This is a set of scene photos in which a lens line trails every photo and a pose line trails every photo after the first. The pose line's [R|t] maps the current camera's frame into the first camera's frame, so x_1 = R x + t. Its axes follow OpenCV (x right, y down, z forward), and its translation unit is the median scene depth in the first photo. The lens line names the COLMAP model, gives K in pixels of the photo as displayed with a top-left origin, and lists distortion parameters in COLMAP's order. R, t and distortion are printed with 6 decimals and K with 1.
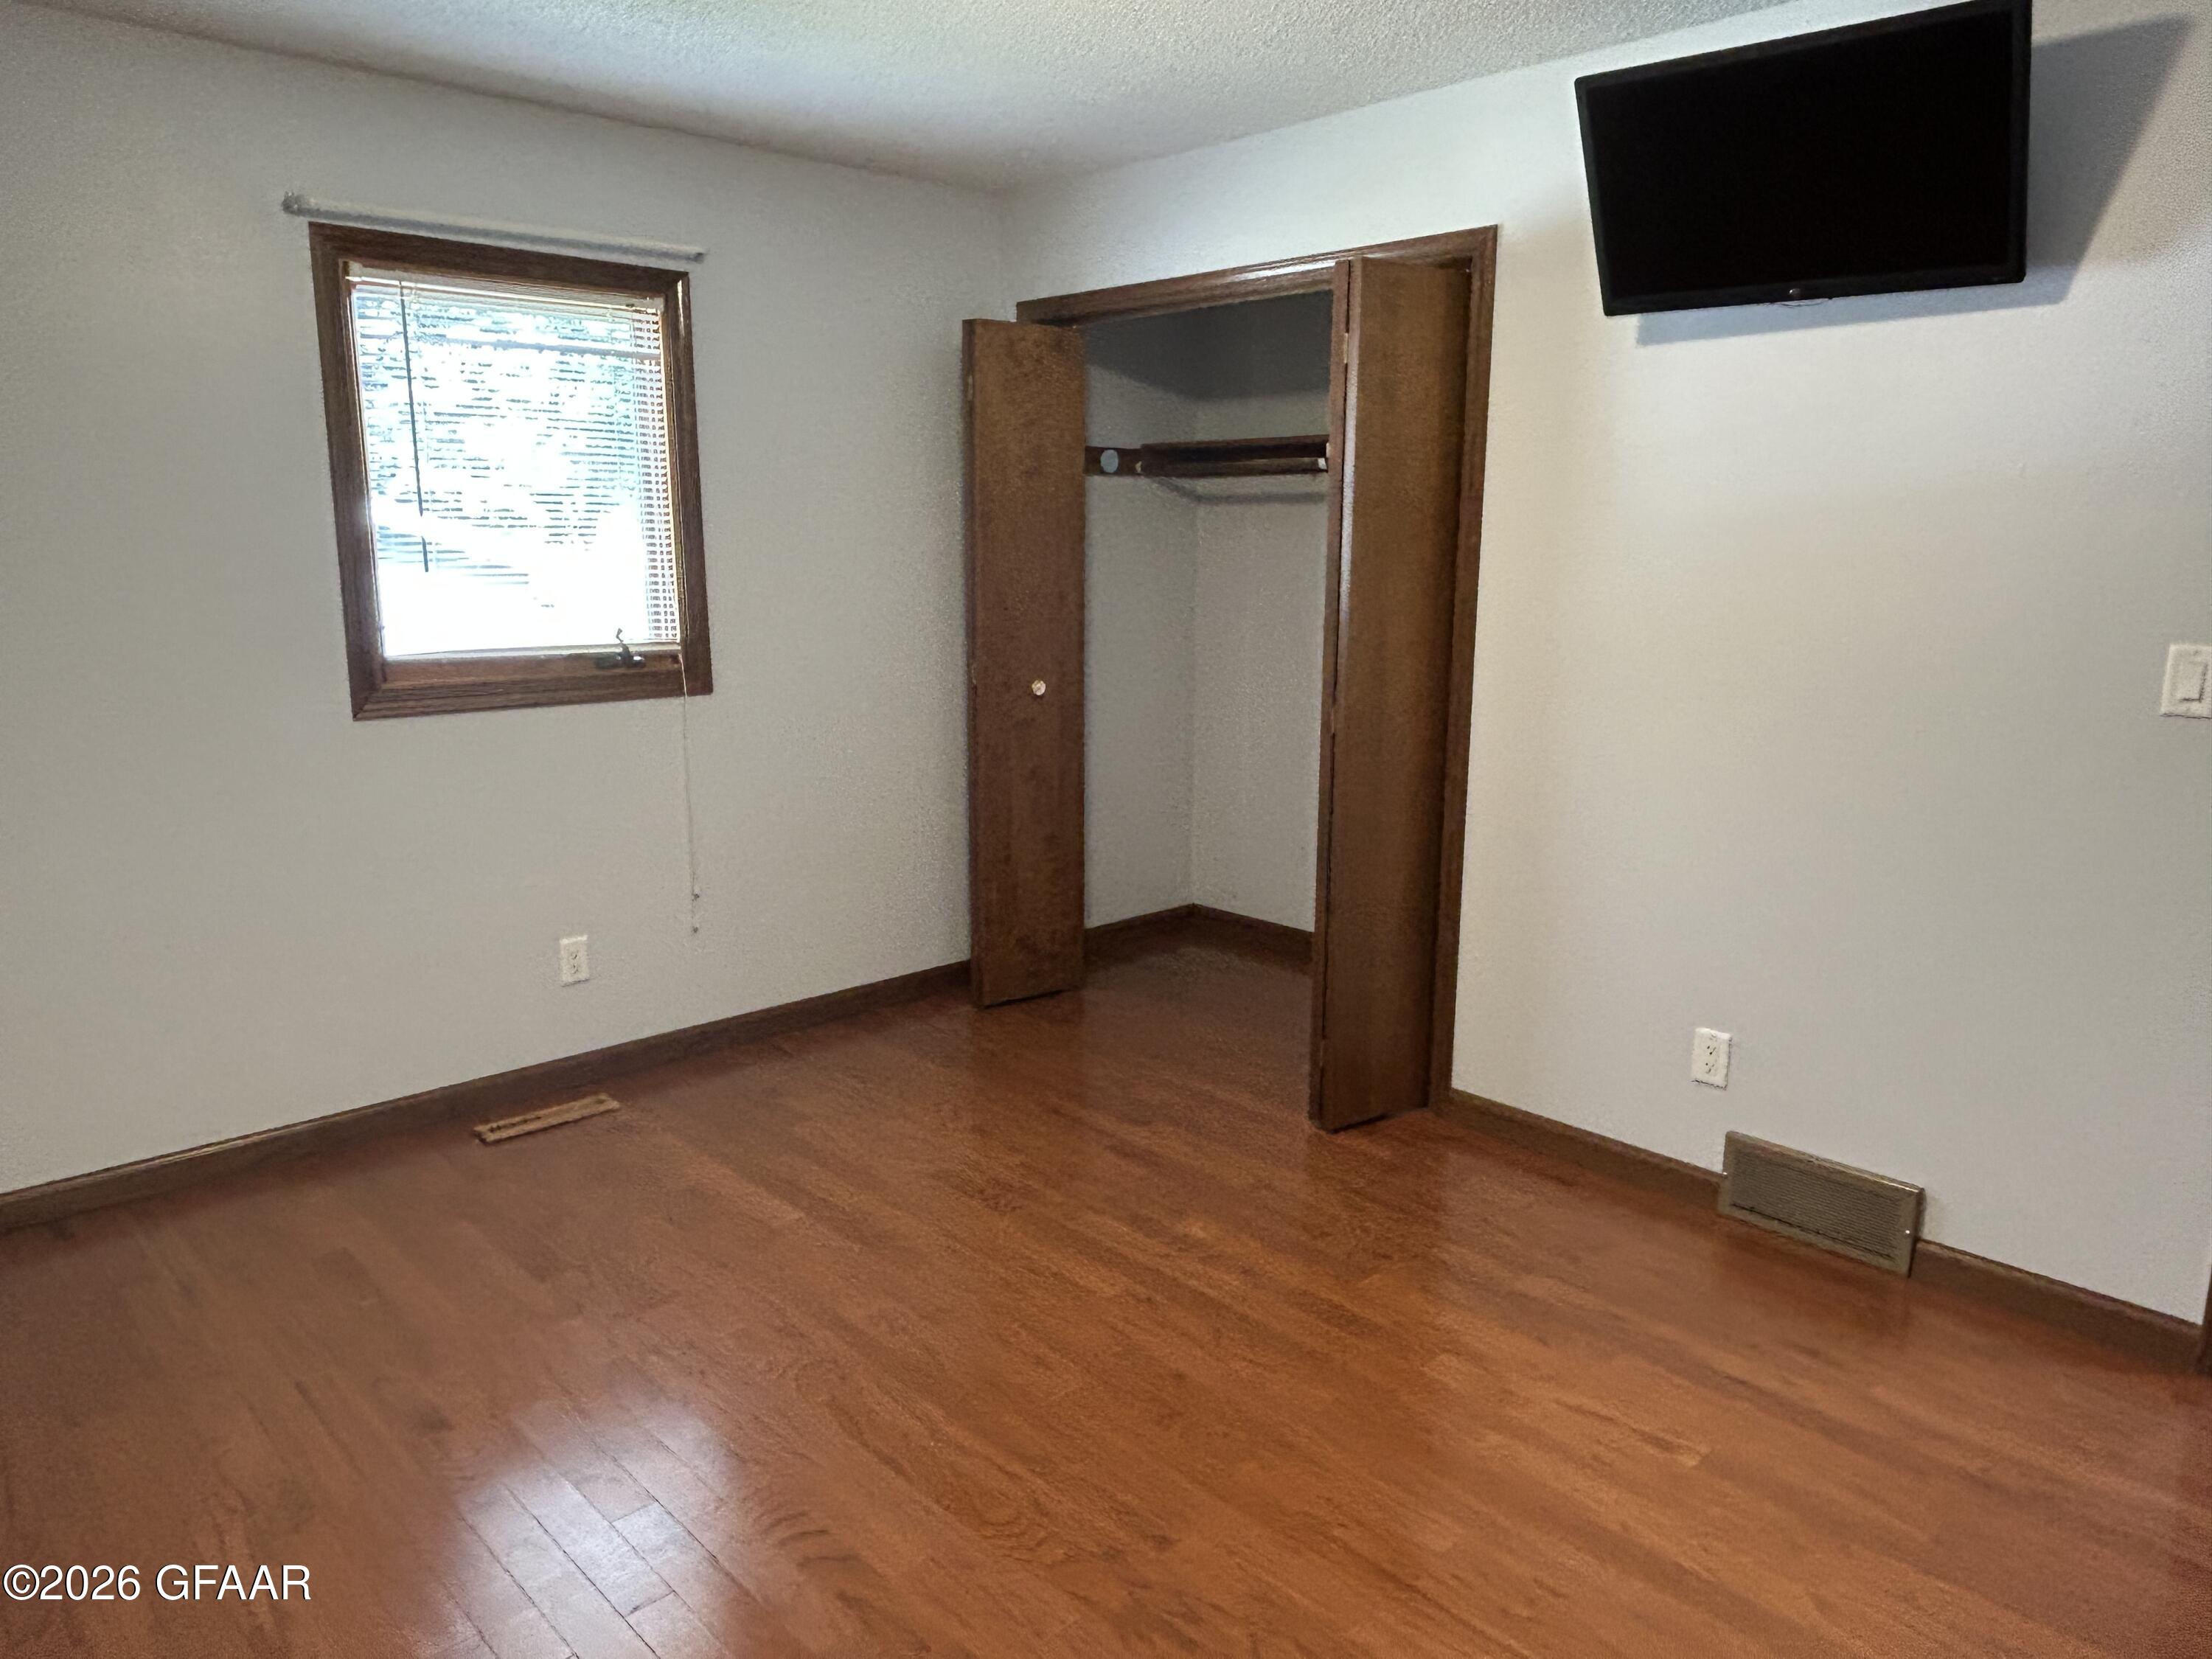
lens RADIAL K [[1497.0, 0, 1094.5], [0, 1497.0, 838.0], [0, 0, 1]] dist [-0.003404, 0.000616]
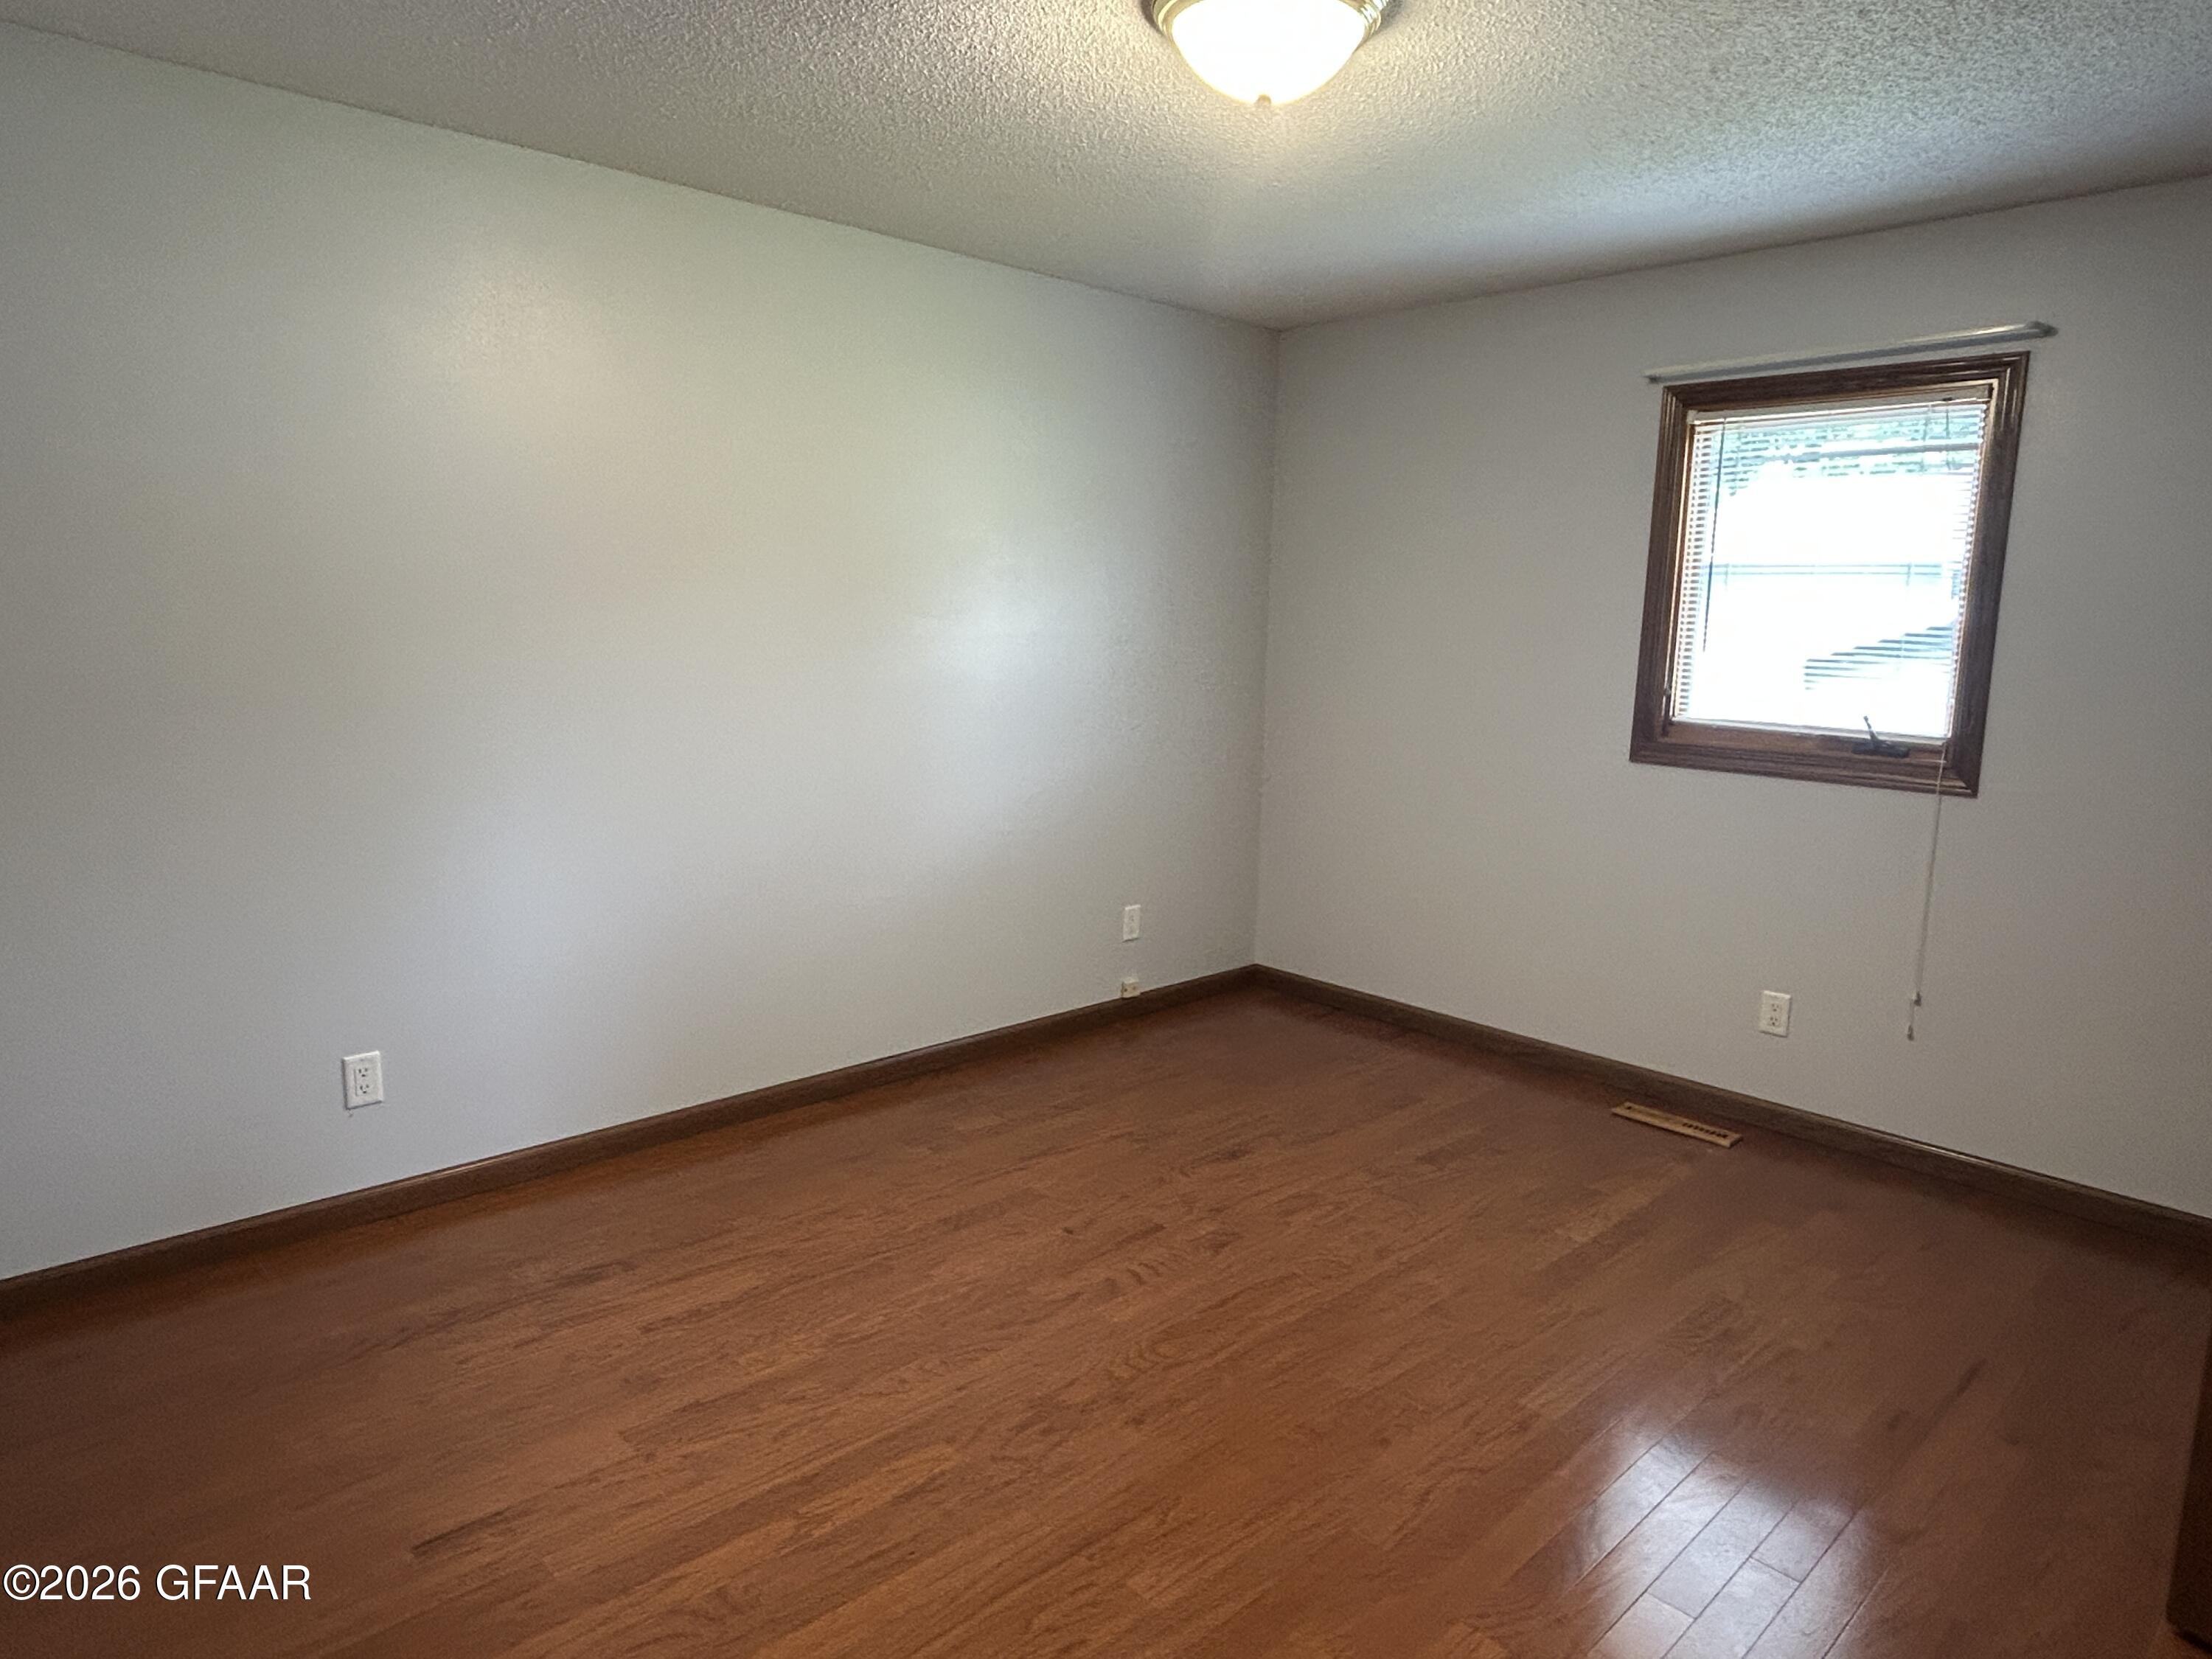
lens RADIAL K [[1309.8, 0, 1093.9], [0, 1309.8, 819.5], [0, 0, 1]] dist [0.004448, -0.007900]
pose [[0.014303, 0.155304, -0.987763, 0.615376], [-0.224206, 0.963208, 0.148197, -0.091750], [0.974437, 0.219343, 0.048597, 0.486545]]
